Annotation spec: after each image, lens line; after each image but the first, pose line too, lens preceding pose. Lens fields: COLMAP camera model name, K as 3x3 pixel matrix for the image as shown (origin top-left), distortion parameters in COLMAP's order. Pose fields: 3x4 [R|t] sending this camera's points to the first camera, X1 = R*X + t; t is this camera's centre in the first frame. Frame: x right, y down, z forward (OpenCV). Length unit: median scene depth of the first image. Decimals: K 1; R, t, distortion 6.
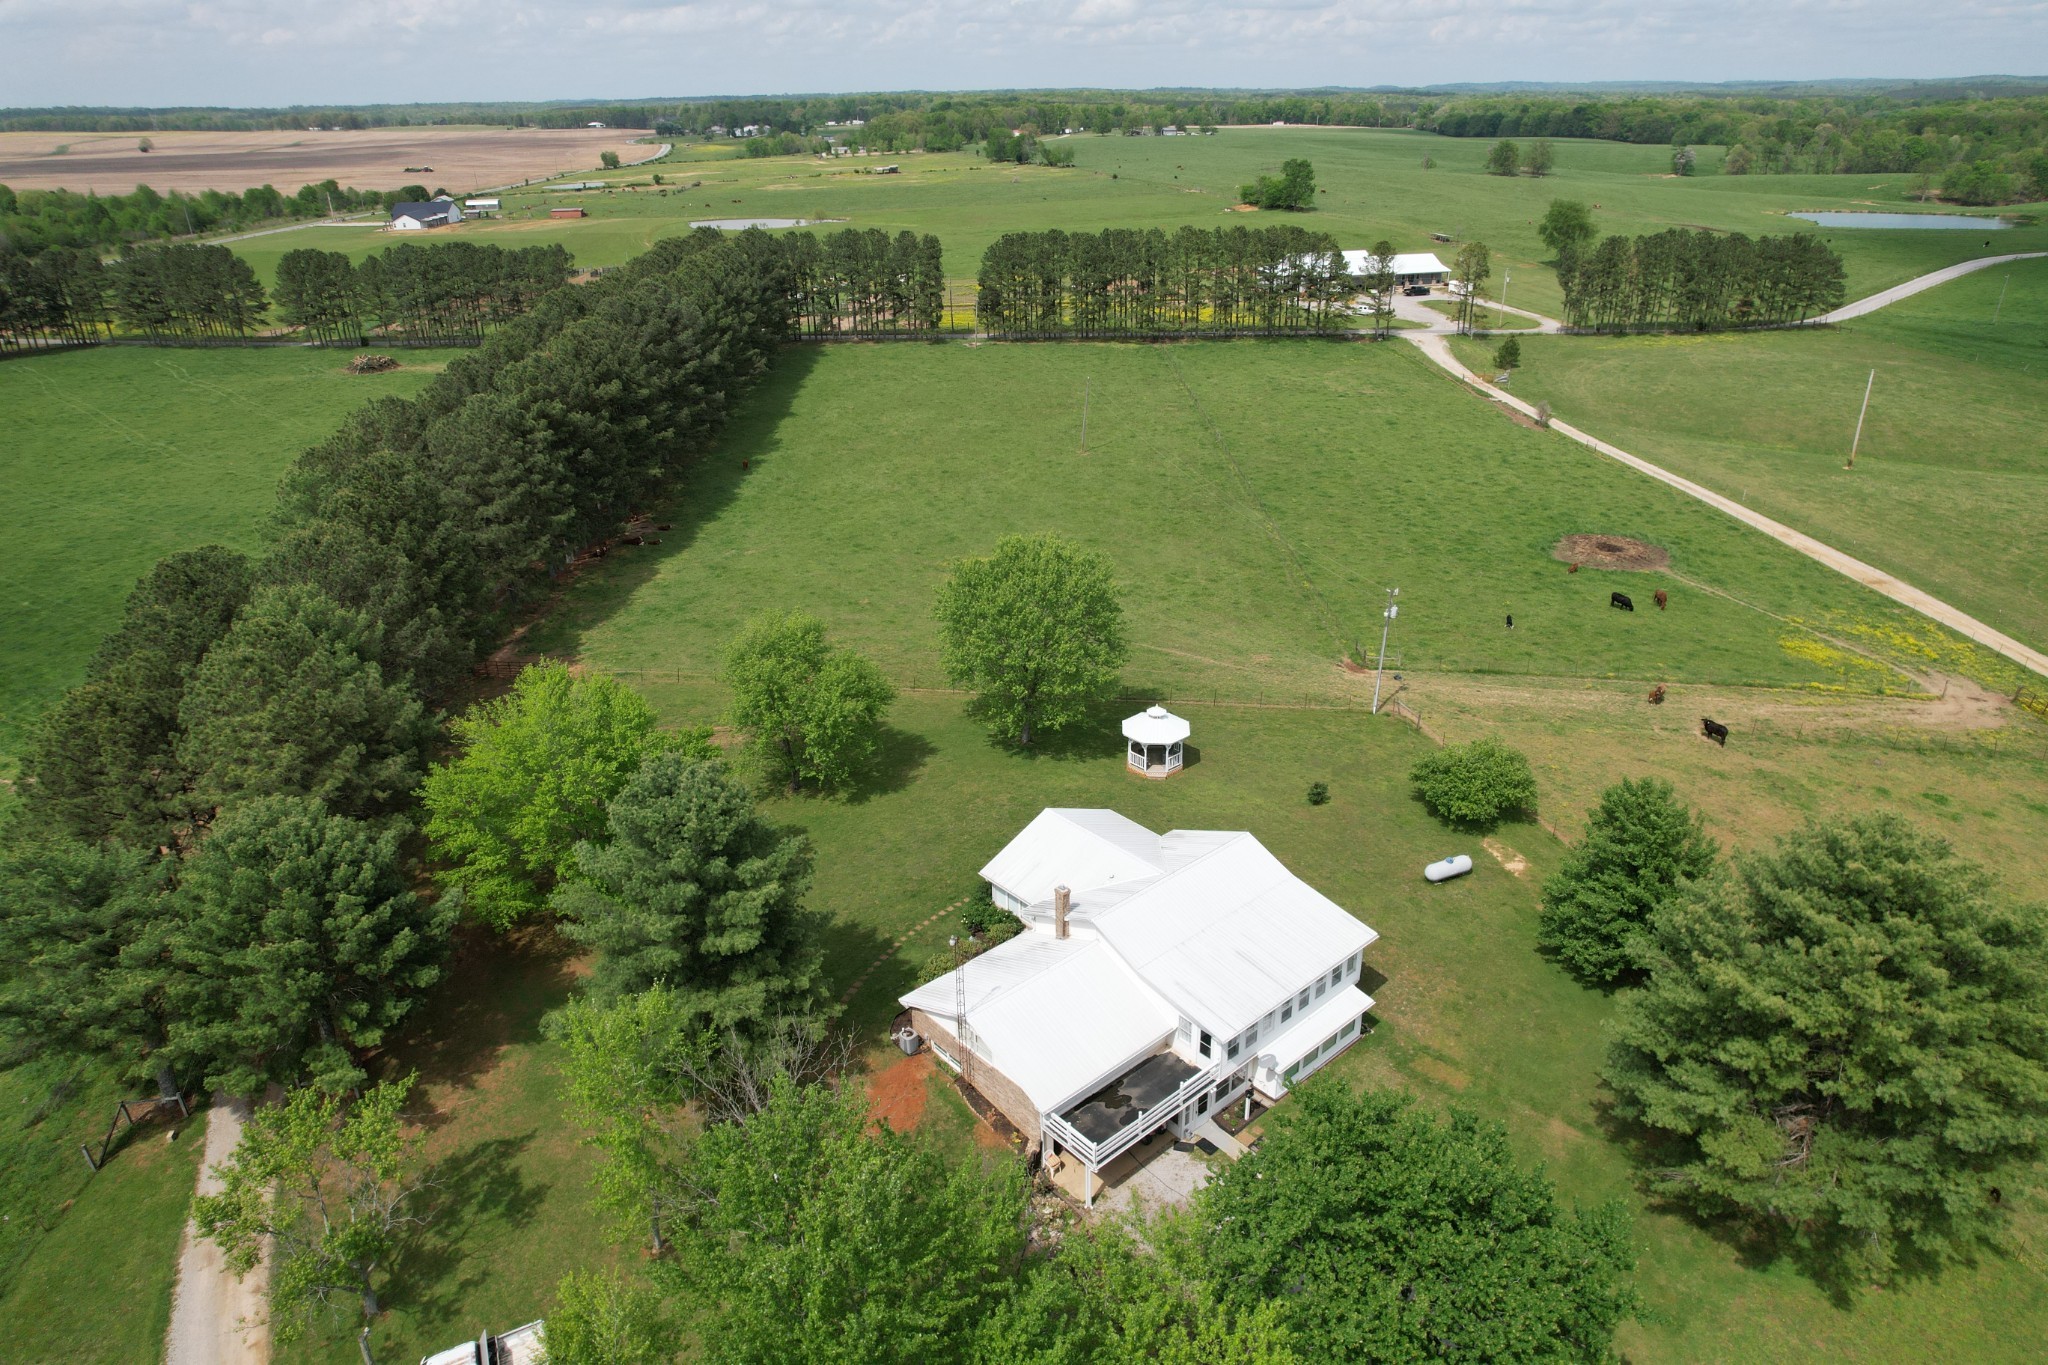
lens RADIAL K [[1284.5, 0, 1024.0], [0, 1284.5, 682.5], [0, 0, 1]] dist [-0.102176, 0.095132]
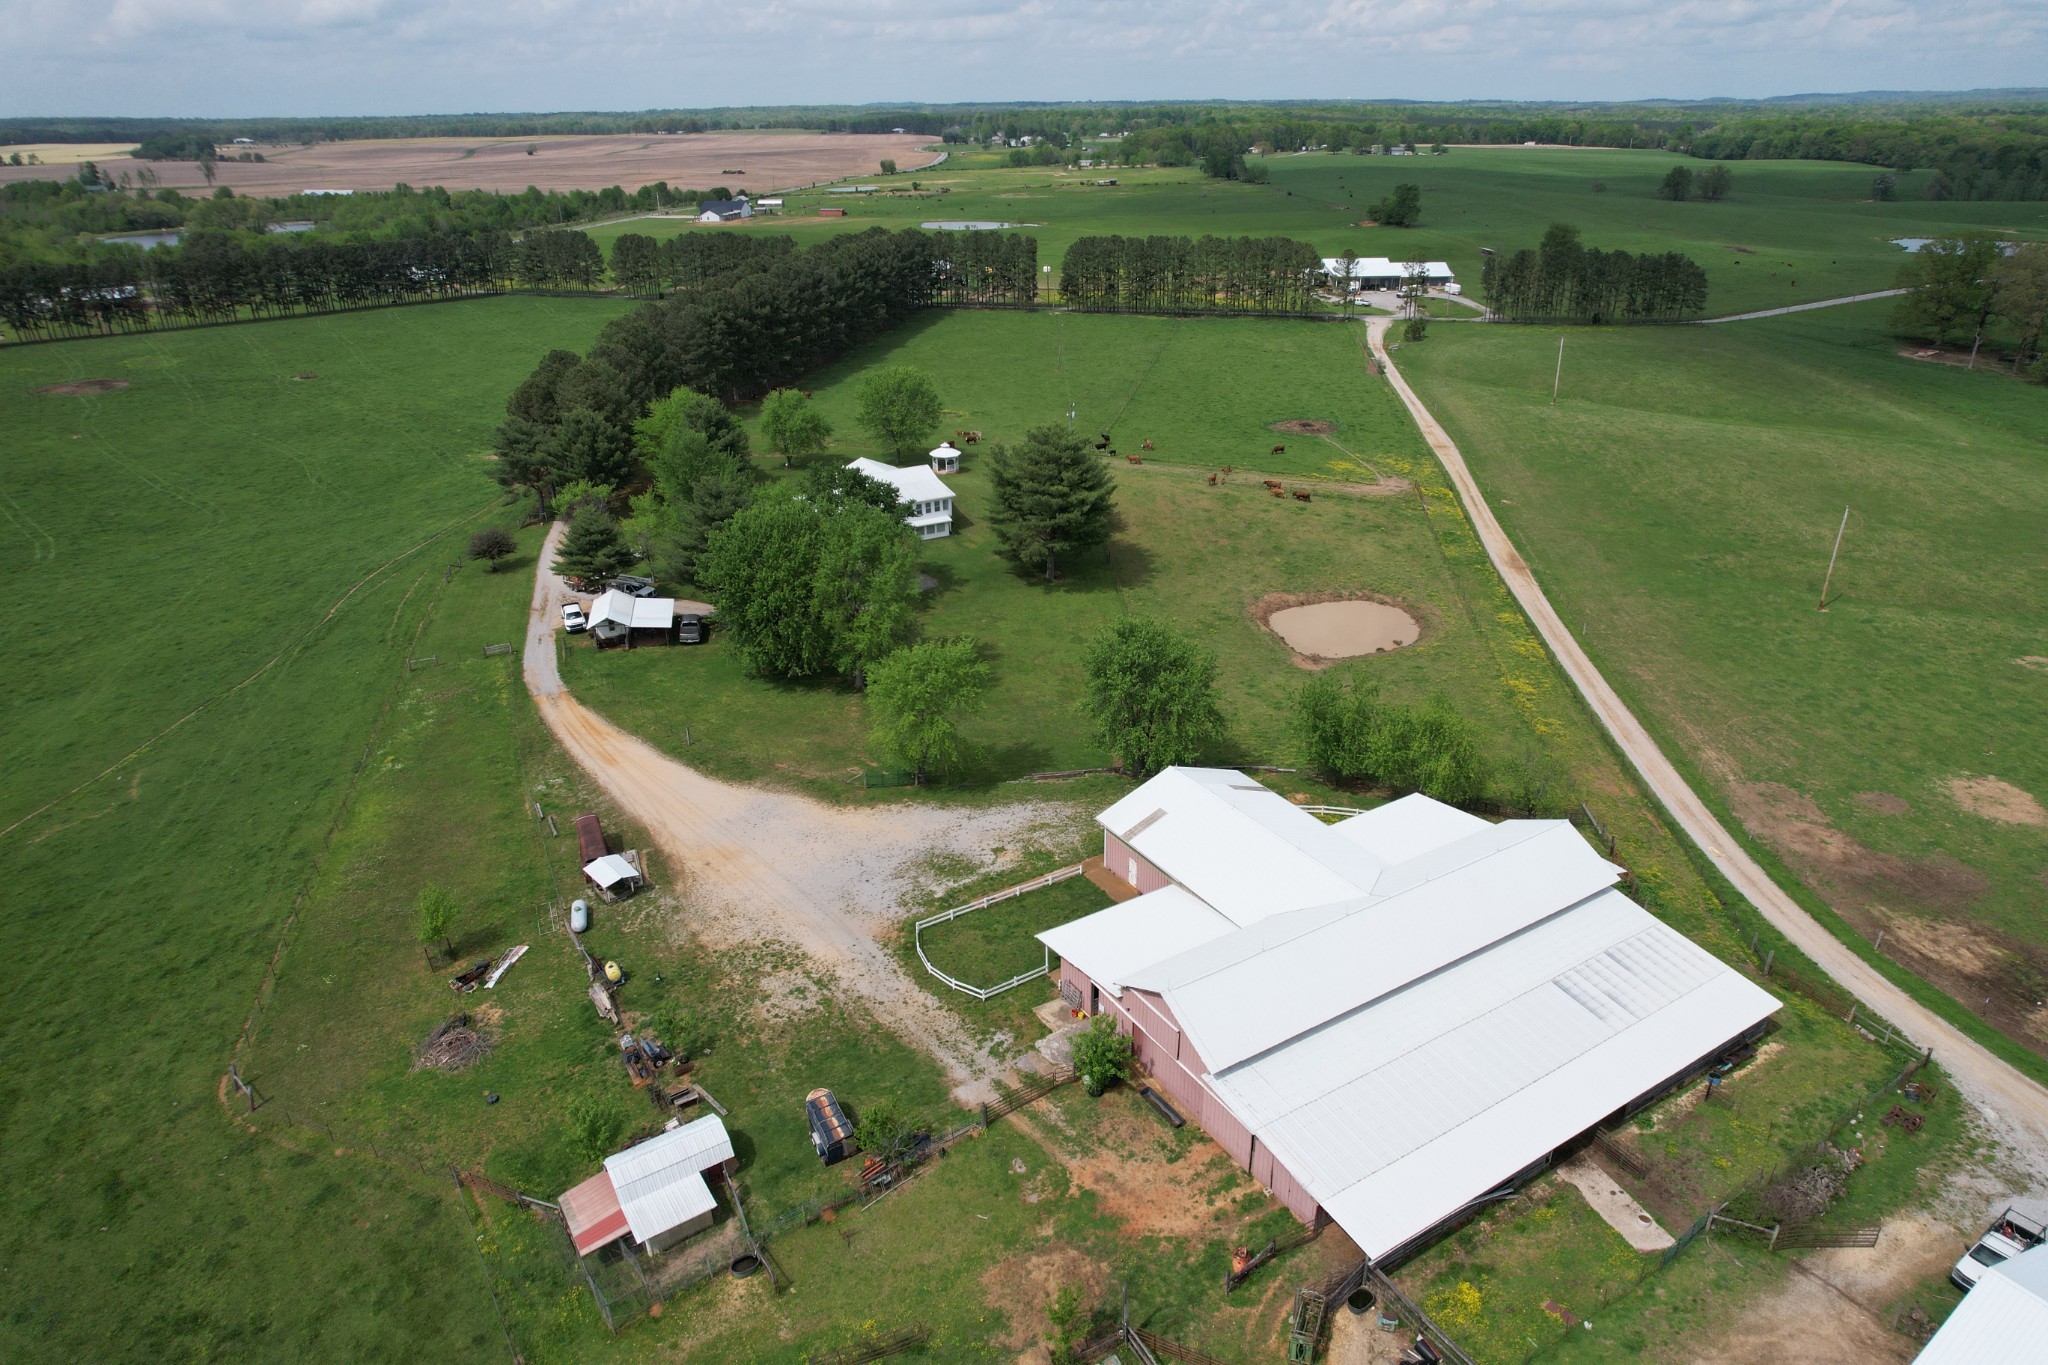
lens RADIAL K [[1284.5, 0, 1024.0], [0, 1284.5, 682.5], [0, 0, 1]] dist [-0.102176, 0.095132]
pose [[0.974993, 0.095477, -0.200680, 0.242063], [-0.096249, 0.995340, 0.005929, 0.136098], [0.200311, 0.013535, 0.979639, -0.385435]]
